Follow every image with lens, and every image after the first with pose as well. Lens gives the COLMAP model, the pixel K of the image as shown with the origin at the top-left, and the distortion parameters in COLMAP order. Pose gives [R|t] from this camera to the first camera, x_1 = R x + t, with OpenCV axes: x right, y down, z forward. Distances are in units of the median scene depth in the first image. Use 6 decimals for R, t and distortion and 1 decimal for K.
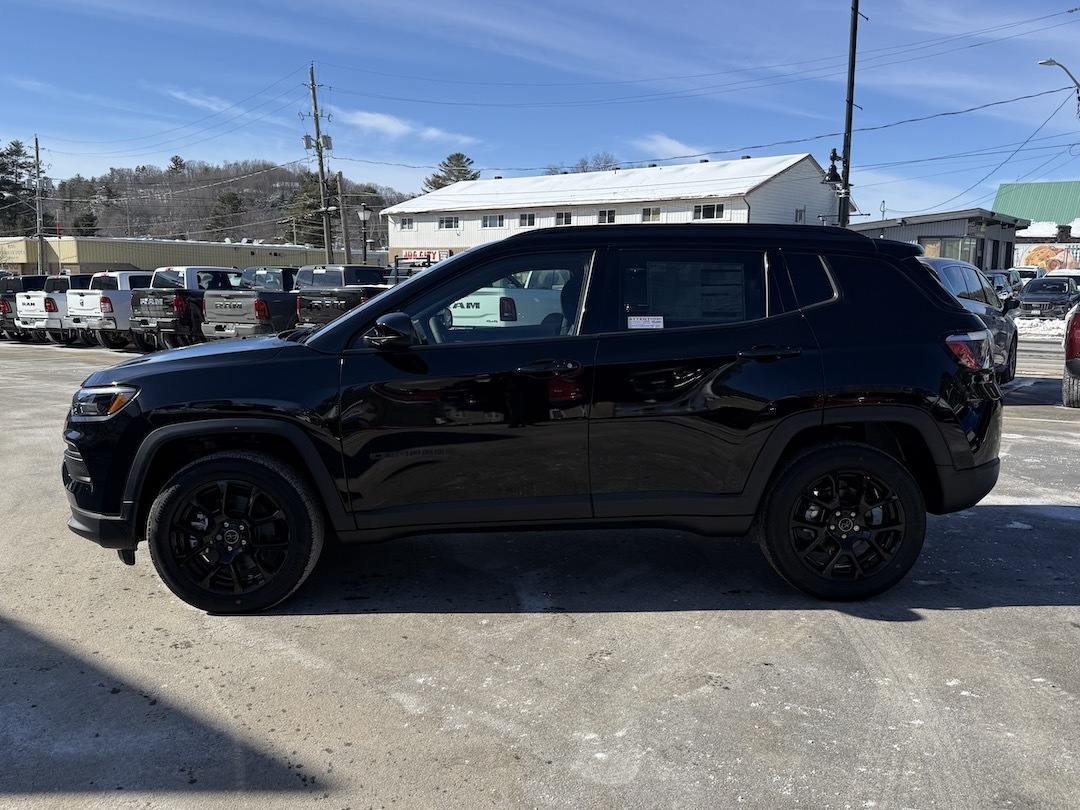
lens RADIAL K [[899.5, 0, 559.5], [0, 899.5, 399.9], [0, 0, 1]] dist [0.137737, -0.237166]
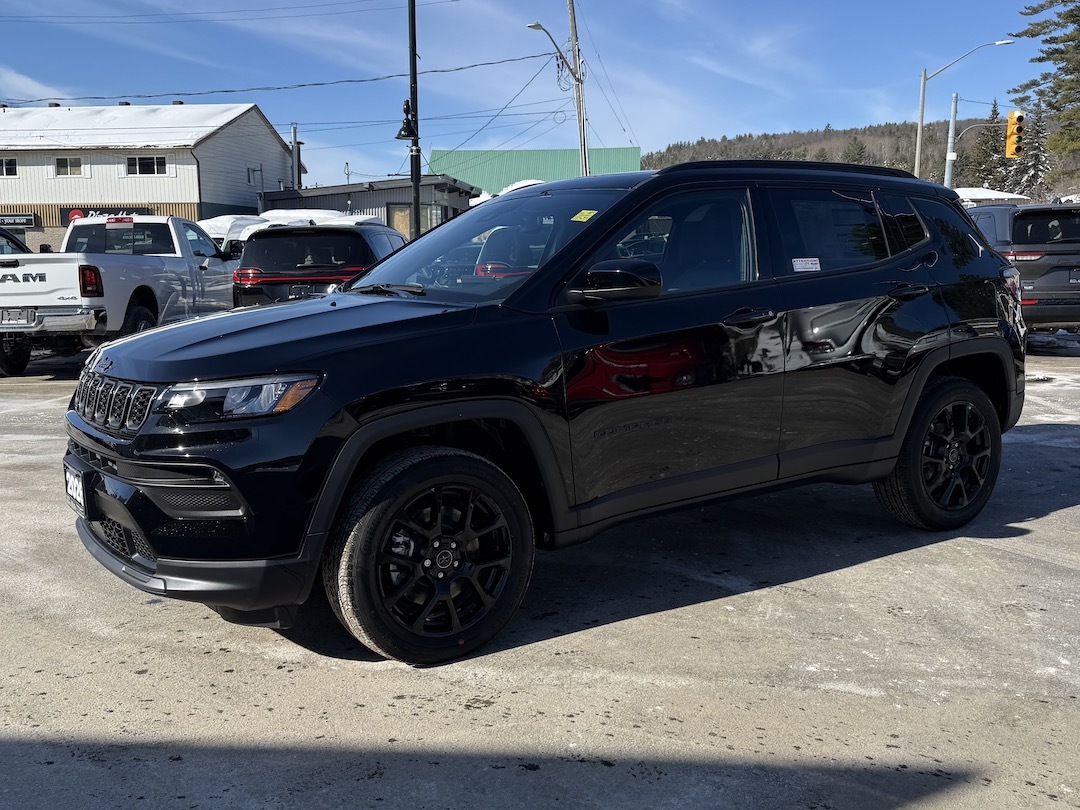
lens RADIAL K [[1028.5, 0, 540.0], [0, 1028.5, 405.0], [0, 0, 1]] dist [0.147543, -0.285644]
pose [[0.853300, -0.088462, 0.513862, -0.194745], [0.080327, 0.996041, 0.038082, -0.001114], [-0.515196, 0.008782, 0.857027, 0.060112]]
